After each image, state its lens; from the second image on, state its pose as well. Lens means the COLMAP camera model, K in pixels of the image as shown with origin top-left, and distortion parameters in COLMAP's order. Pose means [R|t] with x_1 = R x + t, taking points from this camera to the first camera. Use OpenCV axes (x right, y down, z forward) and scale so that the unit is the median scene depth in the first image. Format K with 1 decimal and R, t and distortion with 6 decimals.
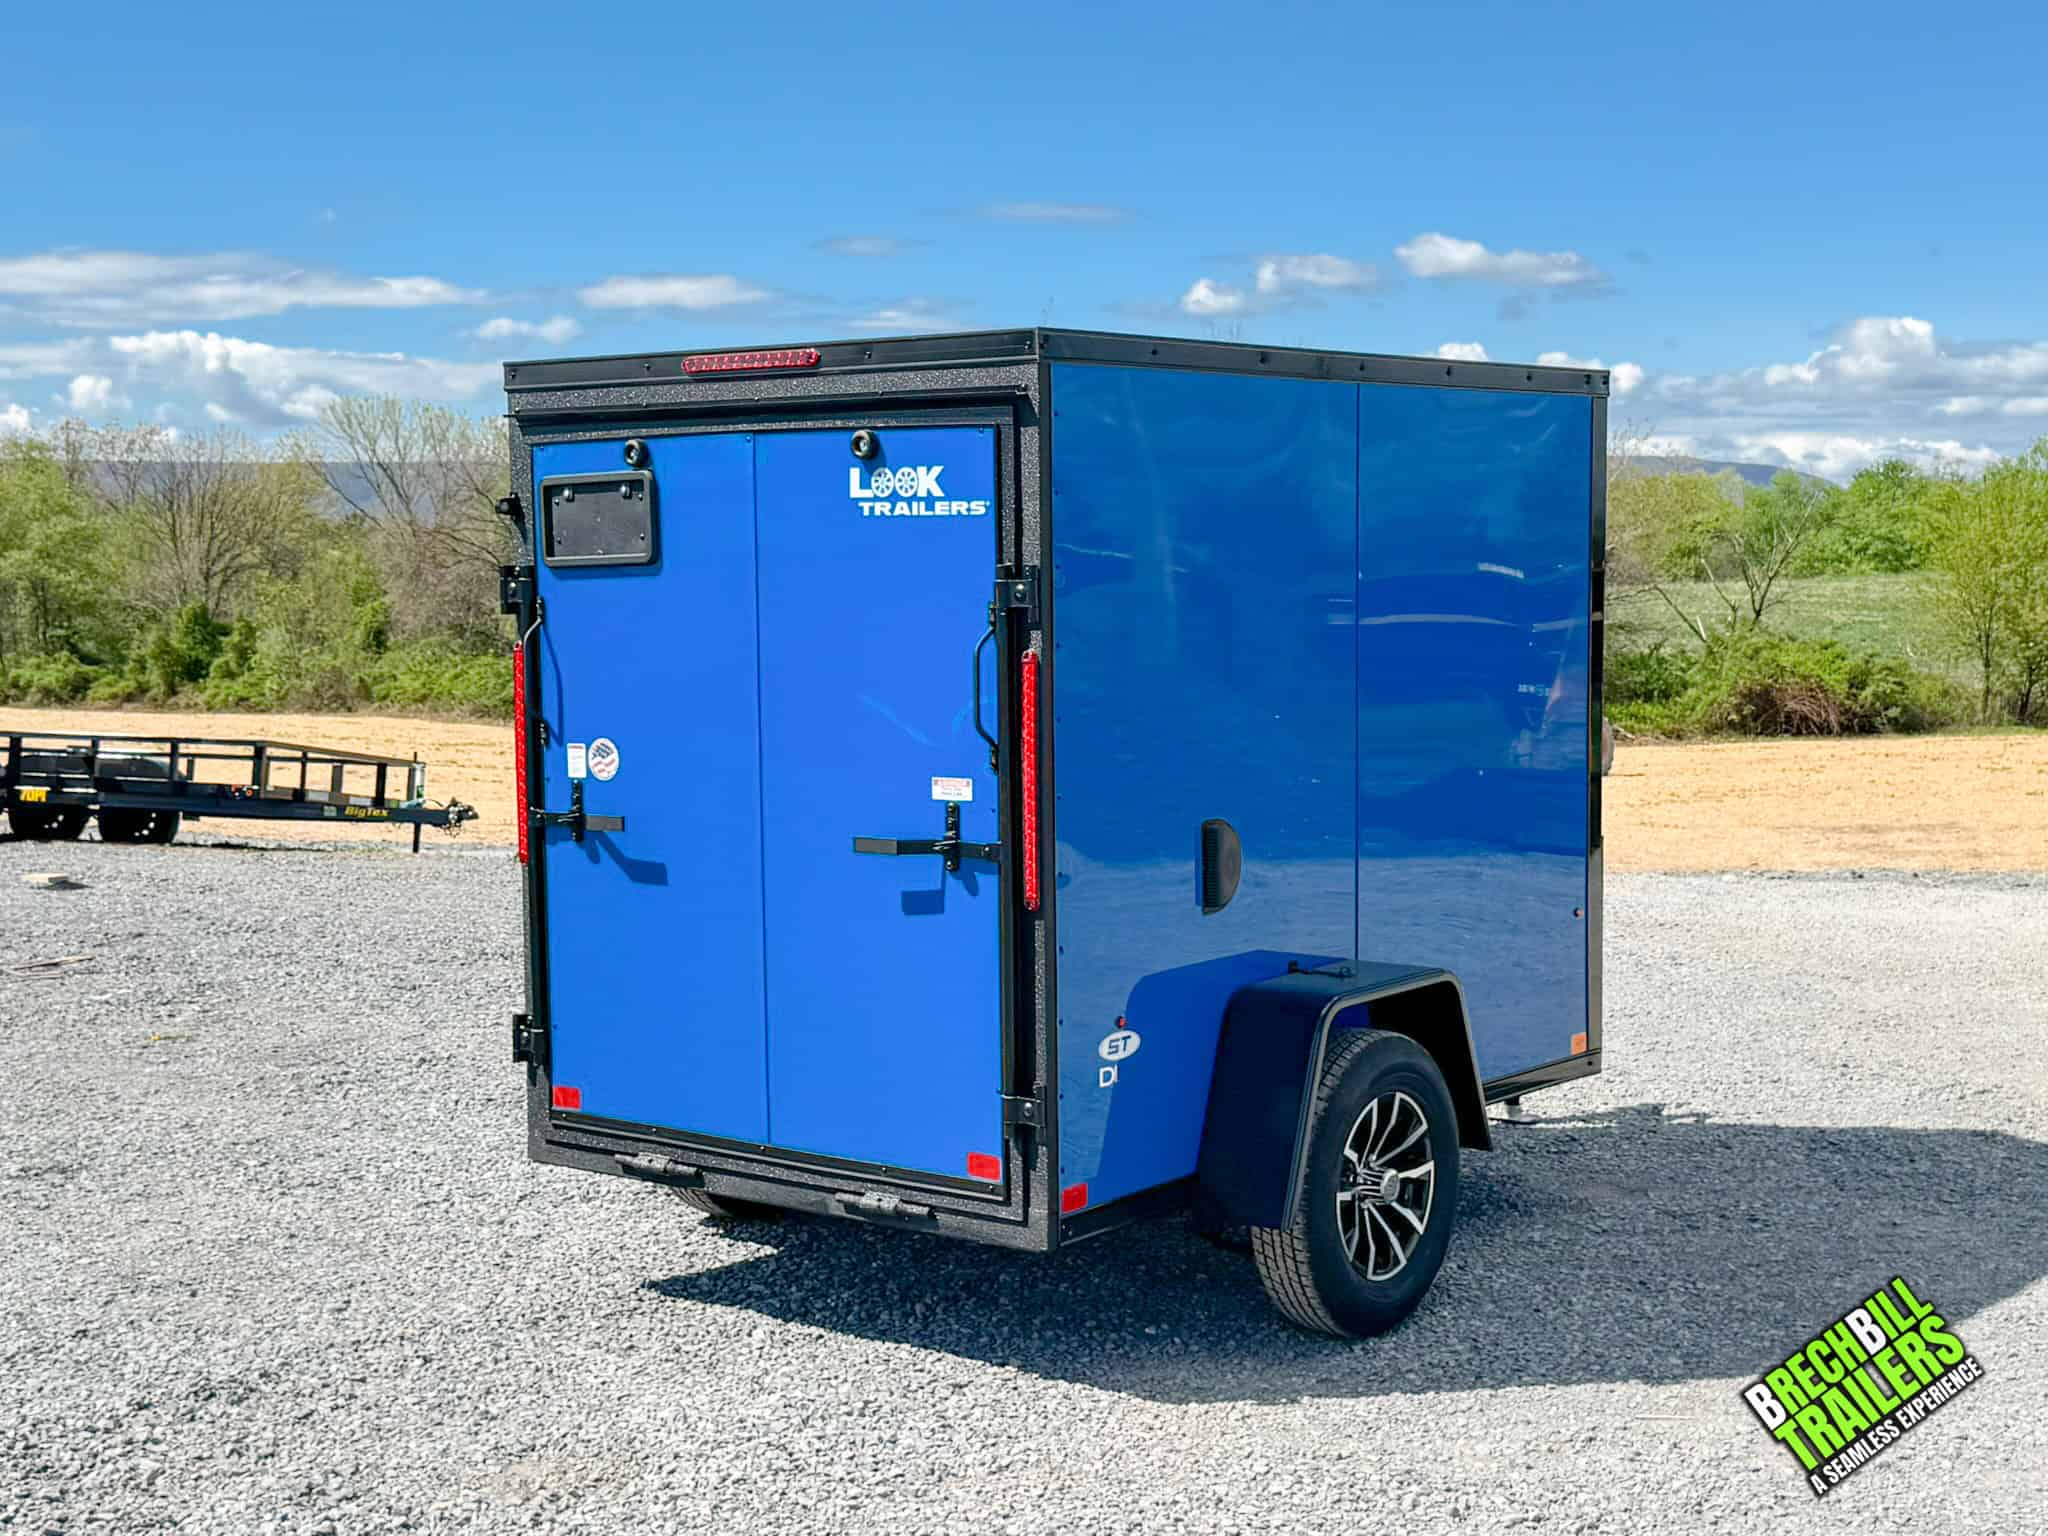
lens RADIAL K [[2810.1, 0, 1014.5], [0, 2810.1, 746.7], [0, 0, 1]] dist [0.189514, -0.390766]
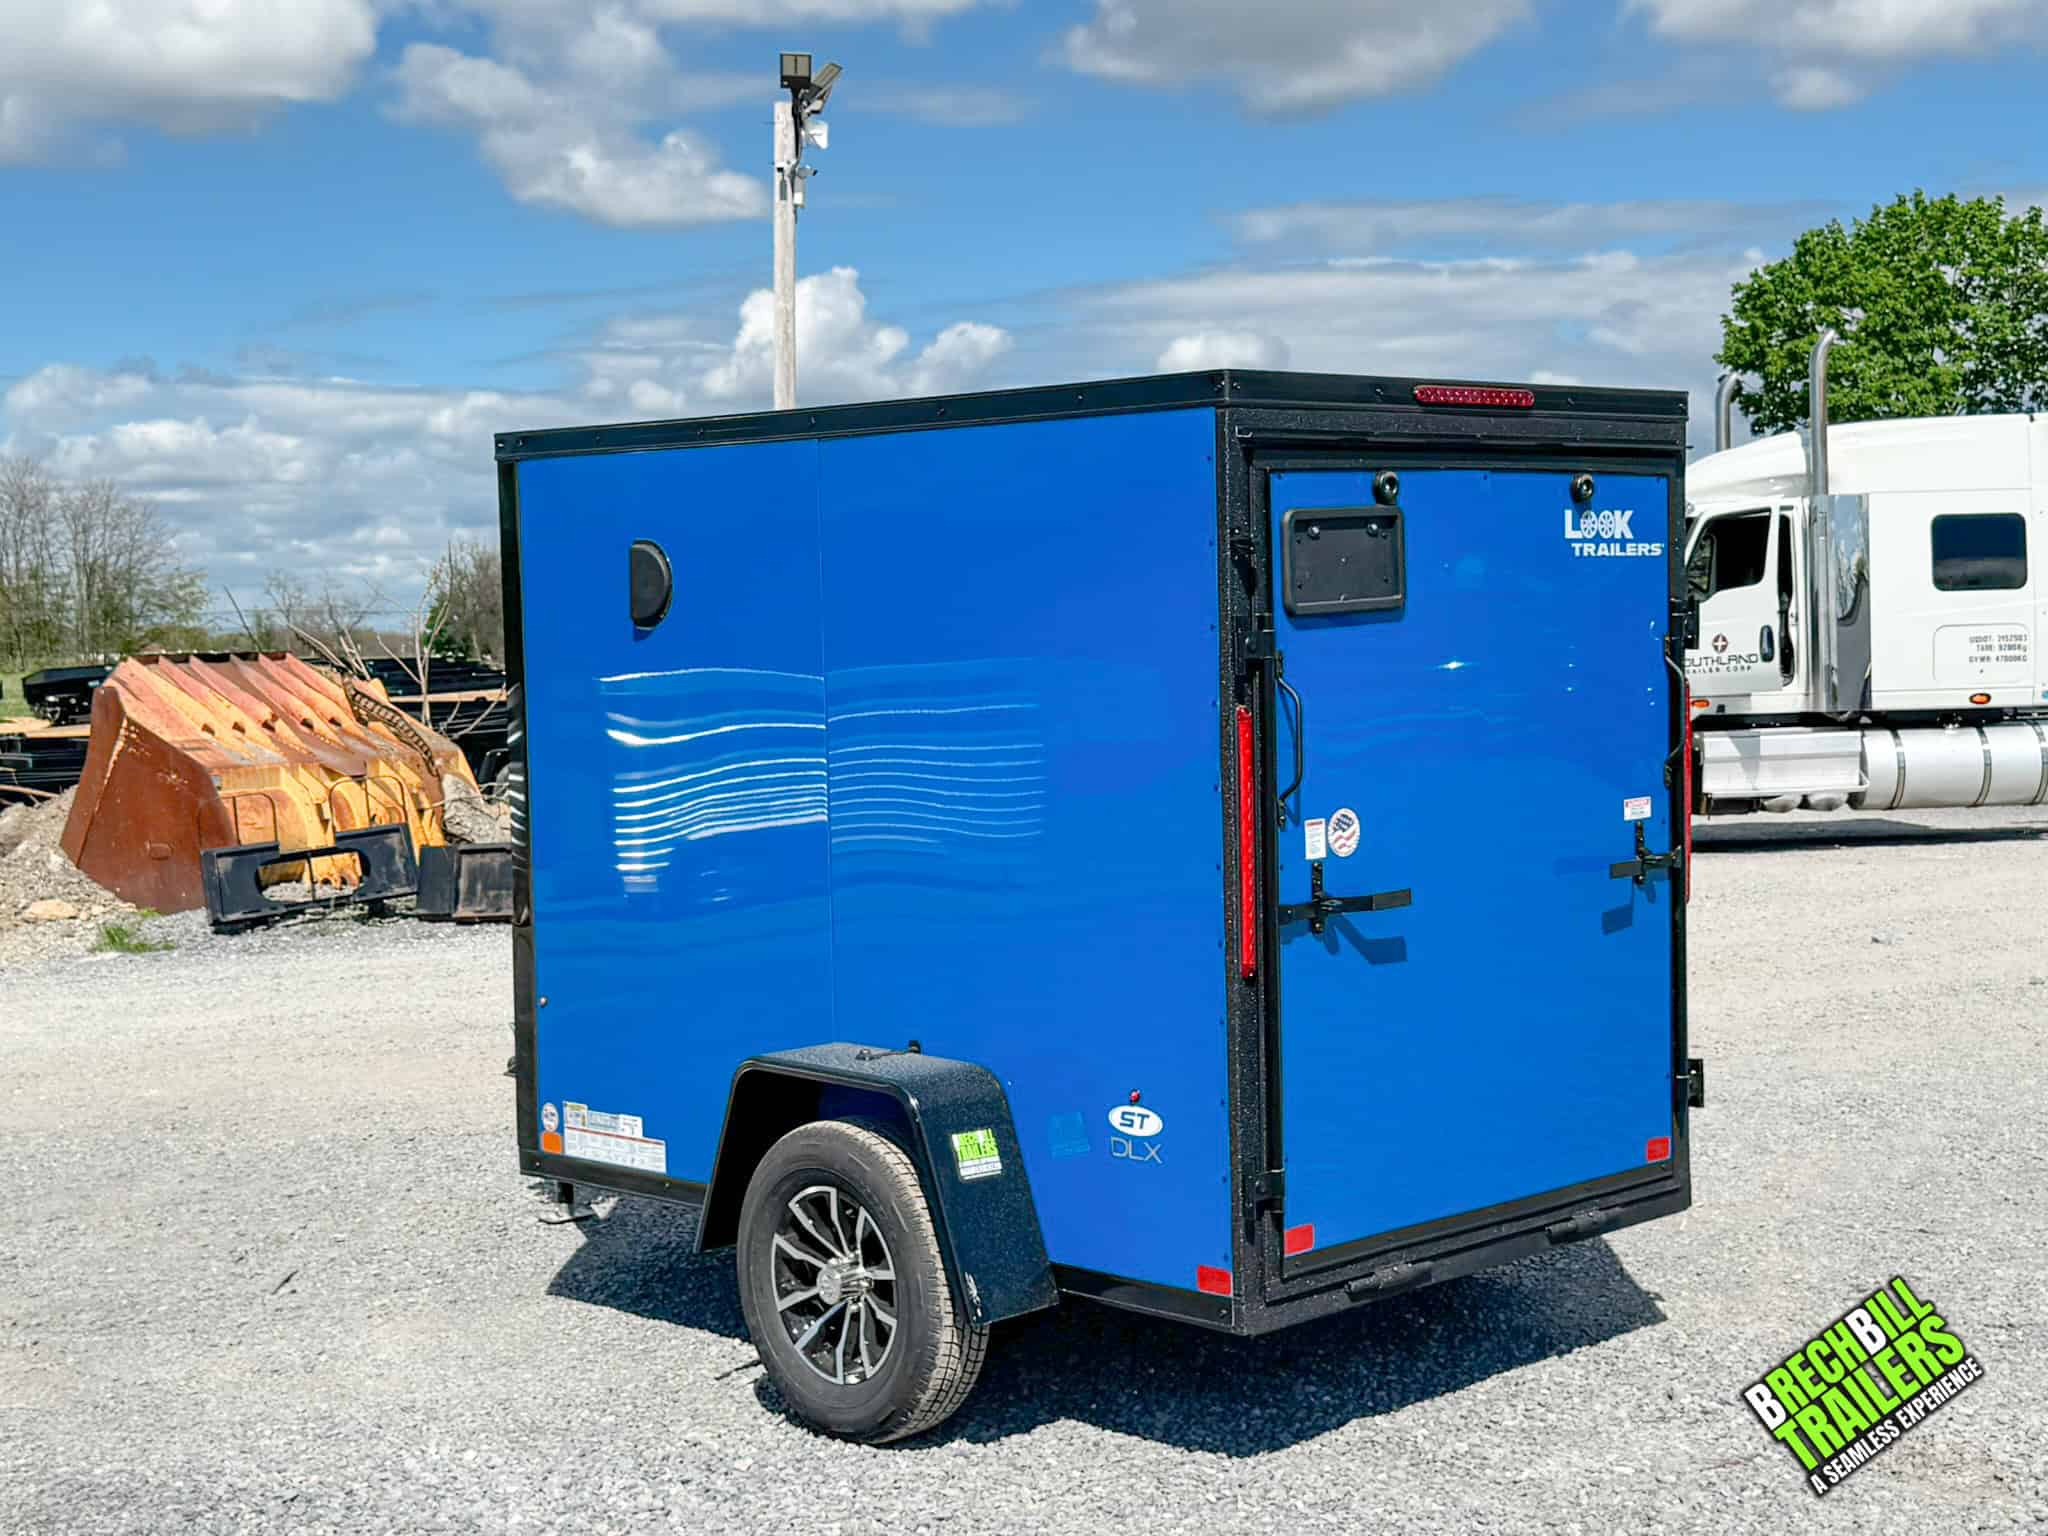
lens RADIAL K [[2816.5, 0, 1024.0], [0, 2816.5, 768.0], [0, 0, 1]] dist [0.179440, -0.360112]
pose [[0.143606, -0.053436, 0.988191, -0.986449], [0.093841, 0.994777, 0.040155, -0.057797], [-0.985176, 0.086966, 0.147871, 0.928717]]
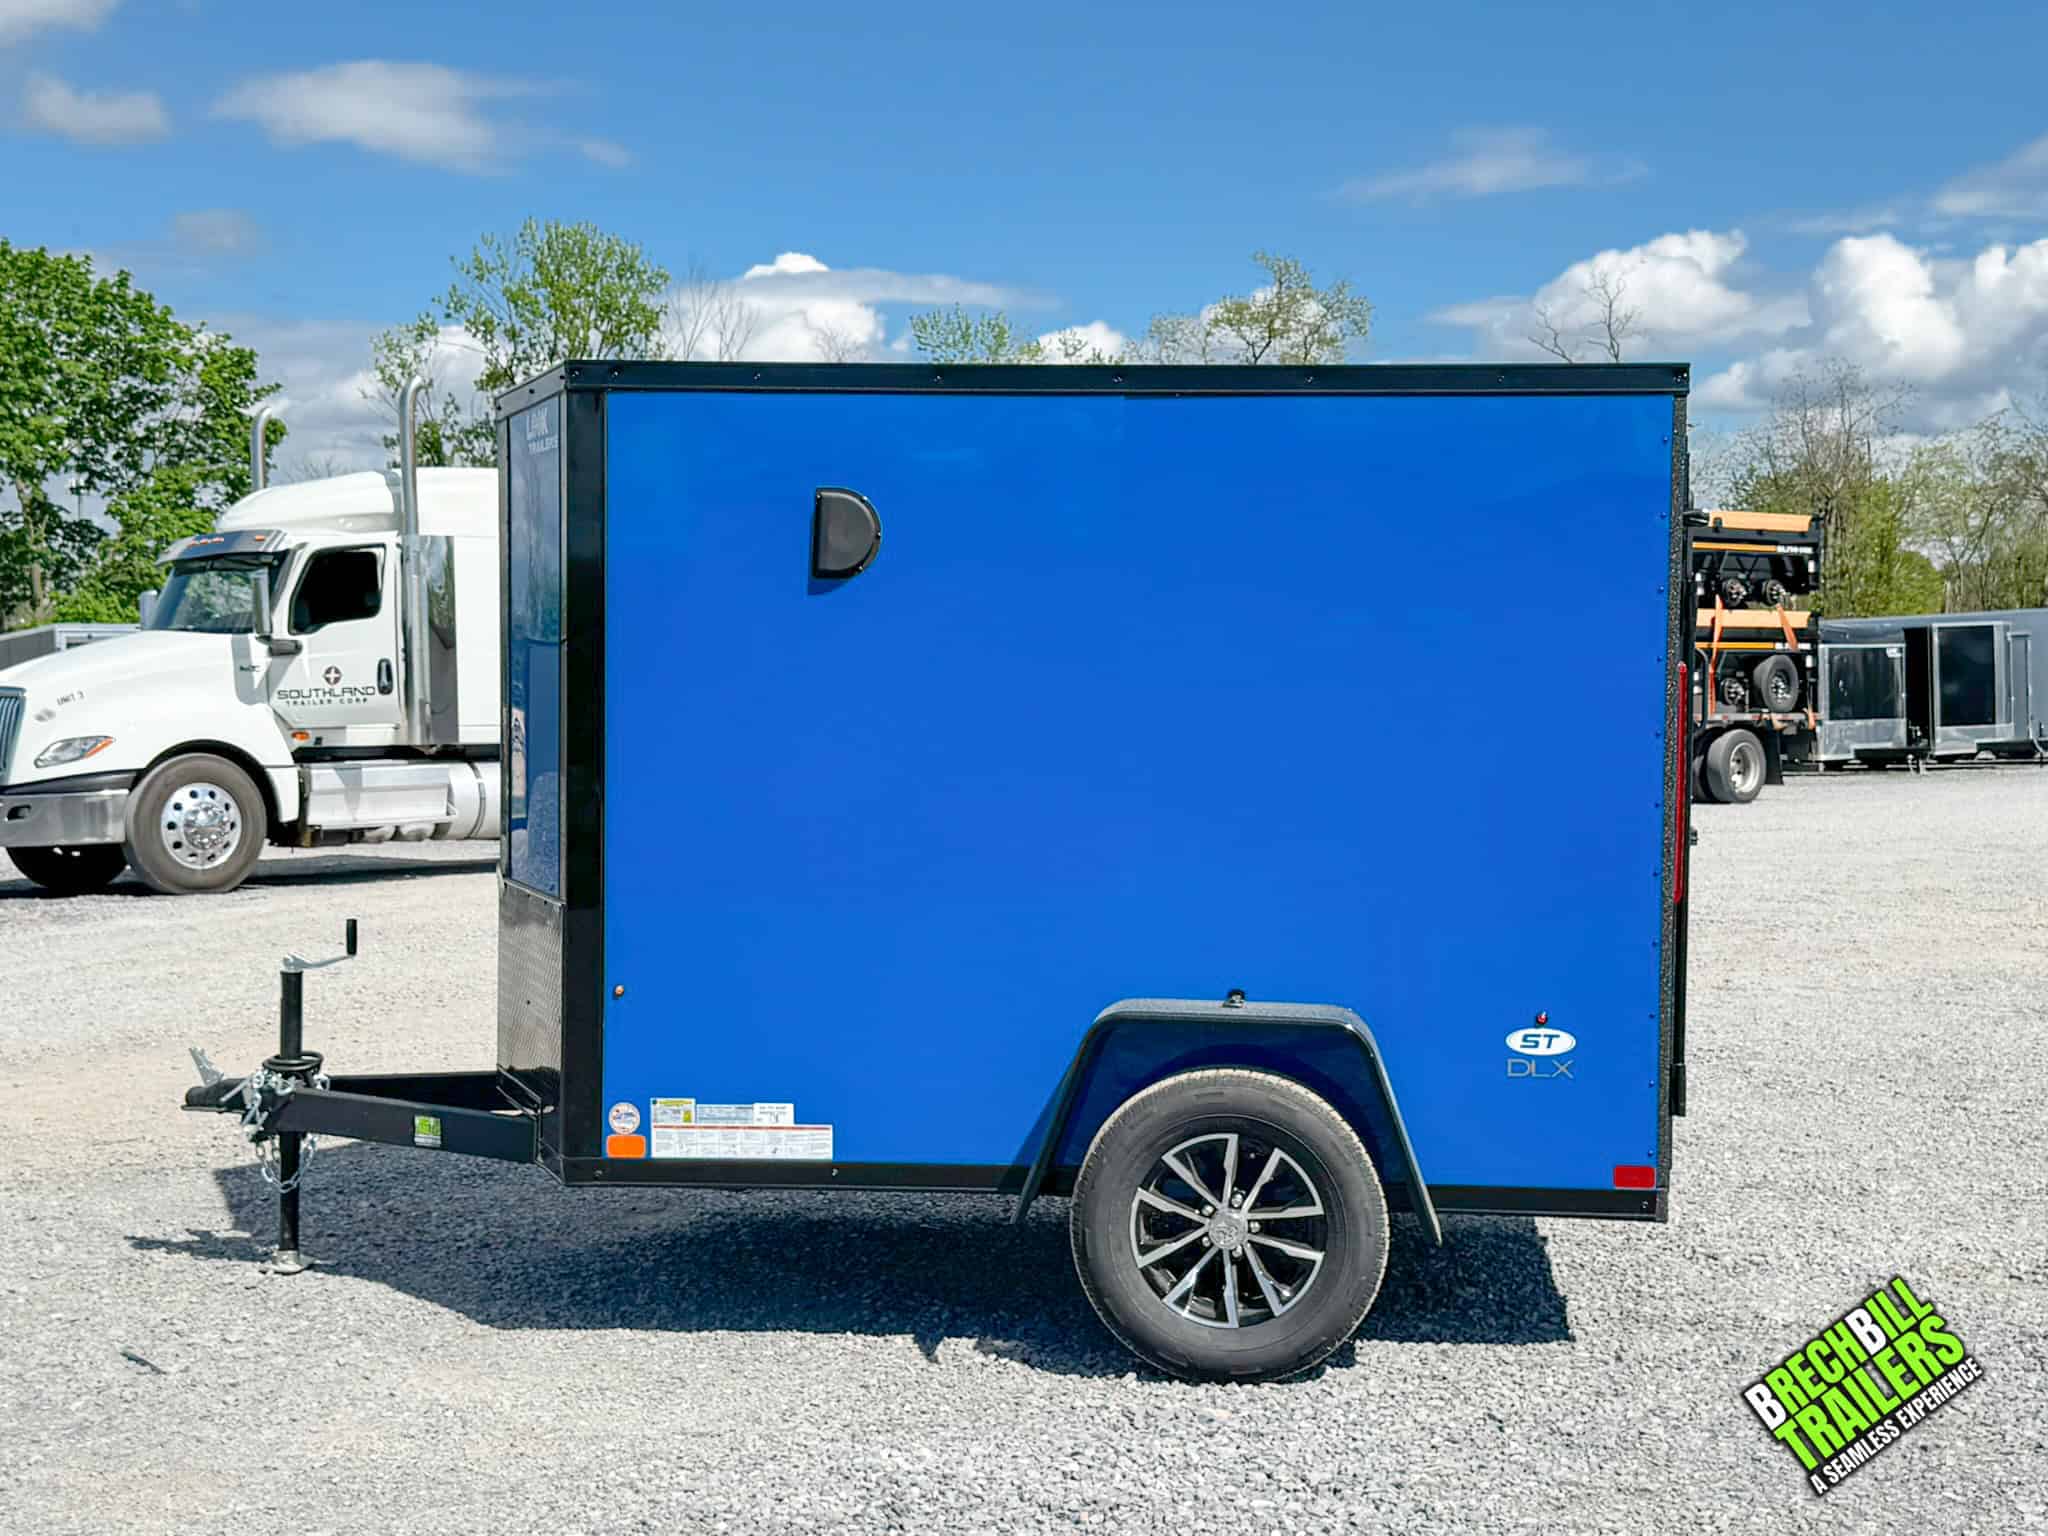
lens RADIAL K [[2842.3, 0, 1029.2], [0, 2842.3, 716.0], [0, 0, 1]] dist [0.104555, -0.059276]
pose [[-0.506084, -0.017744, 0.862301, -0.956219], [0.058873, 0.996746, 0.055064, -0.064493], [-0.860472, 0.078634, -0.503393, 1.114718]]
